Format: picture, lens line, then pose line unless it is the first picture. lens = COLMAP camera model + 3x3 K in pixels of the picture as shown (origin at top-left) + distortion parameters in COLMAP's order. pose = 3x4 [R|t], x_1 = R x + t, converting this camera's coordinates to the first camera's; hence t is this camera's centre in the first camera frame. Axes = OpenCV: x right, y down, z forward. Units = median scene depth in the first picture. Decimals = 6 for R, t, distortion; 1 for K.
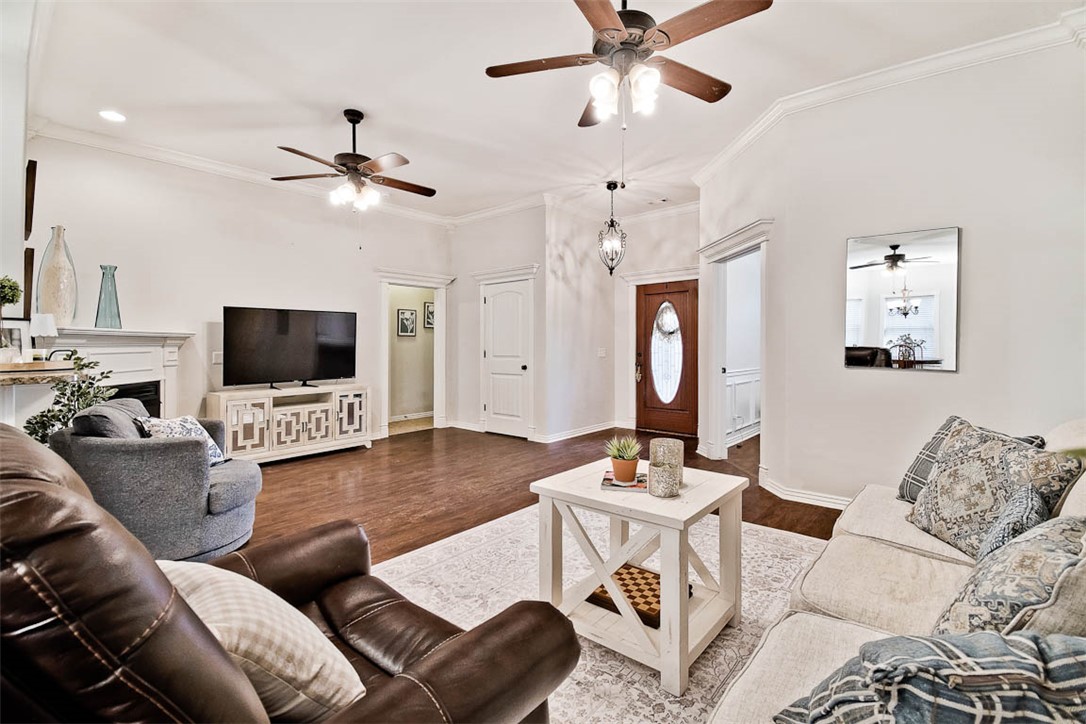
lens RADIAL K [[486.5, 0, 535.5], [0, 486.5, 363.9], [0, 0, 1]] dist [0.001788, -0.000190]
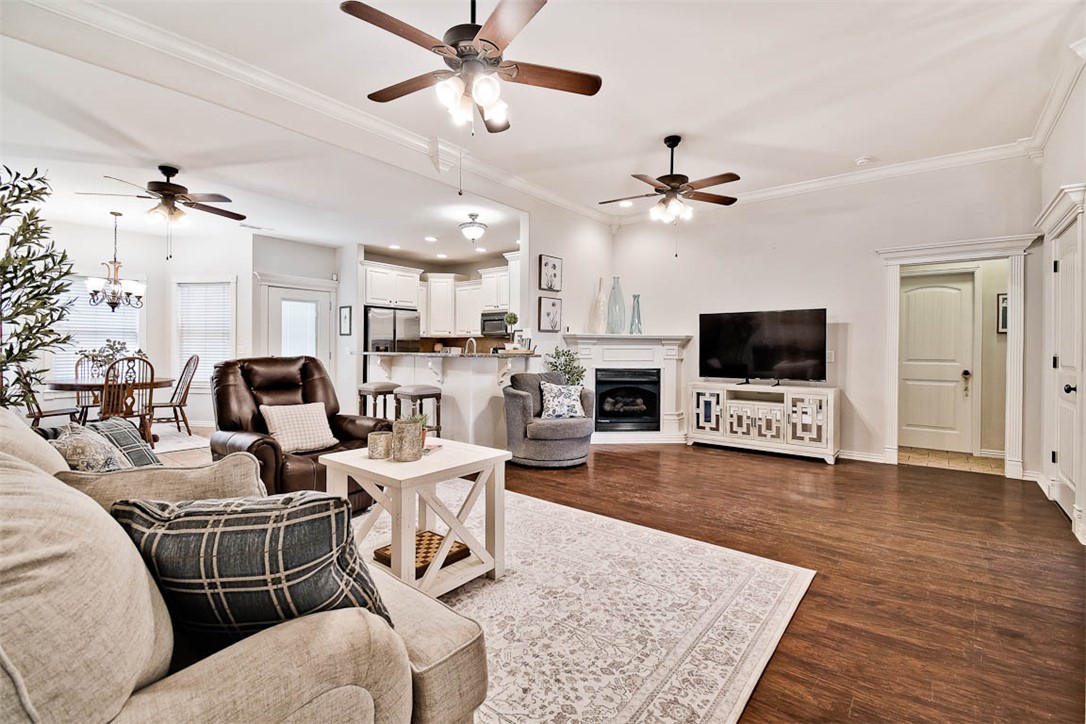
lens RADIAL K [[486.5, 0, 535.5], [0, 486.5, 363.9], [0, 0, 1]] dist [0.001788, -0.000190]
pose [[0.012522, 0.041121, -0.999076, 0.626653], [-0.046962, 0.998076, 0.040491, -0.019327], [0.998818, 0.046411, 0.014429, 0.560680]]
